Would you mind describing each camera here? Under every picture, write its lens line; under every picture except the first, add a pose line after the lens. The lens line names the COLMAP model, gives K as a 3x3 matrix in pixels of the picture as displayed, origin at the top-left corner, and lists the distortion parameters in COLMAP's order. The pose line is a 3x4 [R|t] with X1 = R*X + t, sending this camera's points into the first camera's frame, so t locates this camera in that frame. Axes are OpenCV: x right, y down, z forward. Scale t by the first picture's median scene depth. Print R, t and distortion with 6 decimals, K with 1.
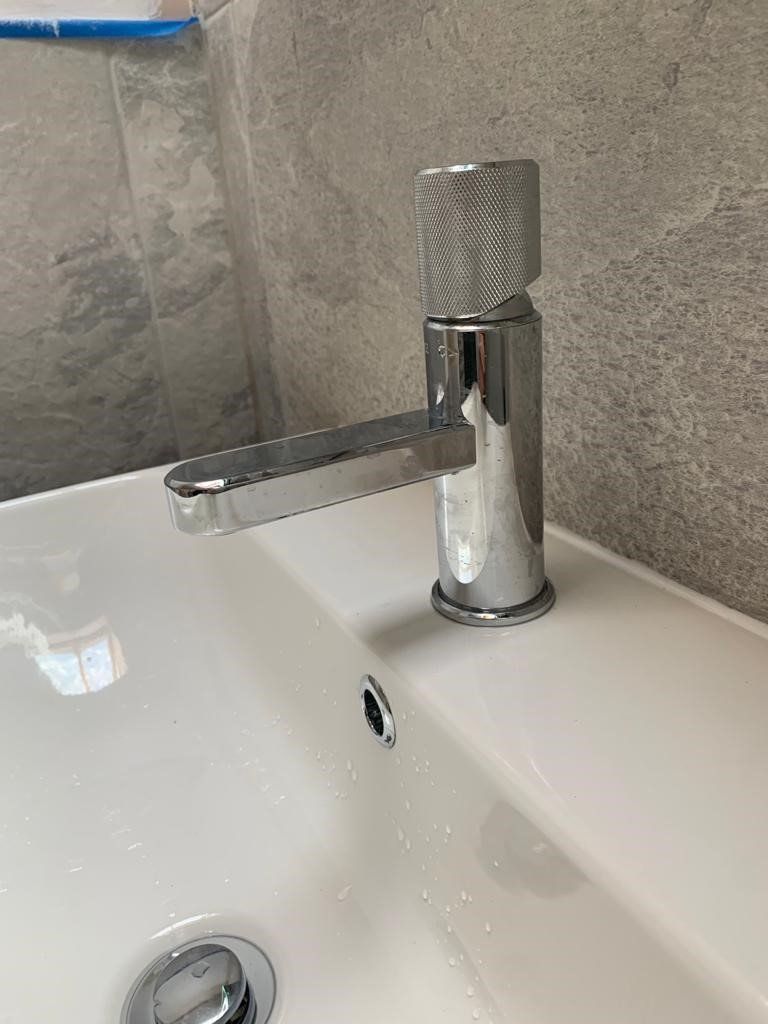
lens RADIAL K [[798.1, 0, 372.8], [0, 798.1, 488.2], [0, 0, 1]] dist [0.039836, -0.017943]
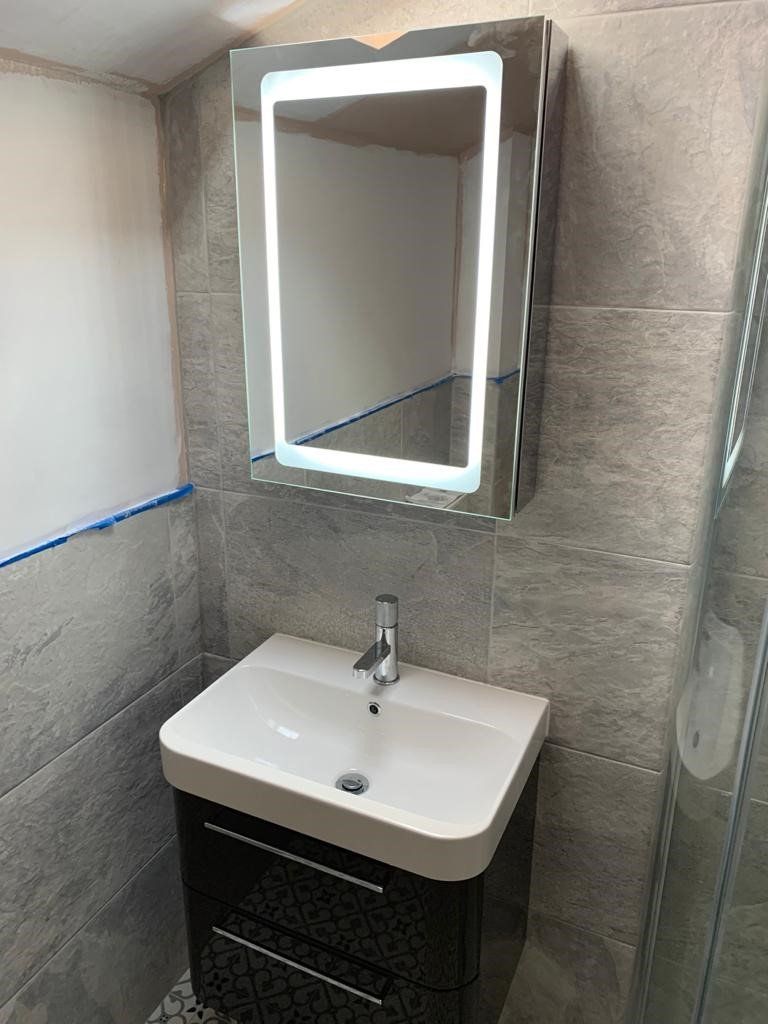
lens RADIAL K [[798.1, 0, 384.0], [0, 798.1, 506.7], [0, 0, 1]] dist [0.039836, -0.017943]
pose [[0.777456, -0.109472, 0.619337, -1.276704], [0.137822, 0.990455, 0.002060, -0.418789], [-0.613651, 0.083757, 0.785123, -1.315837]]
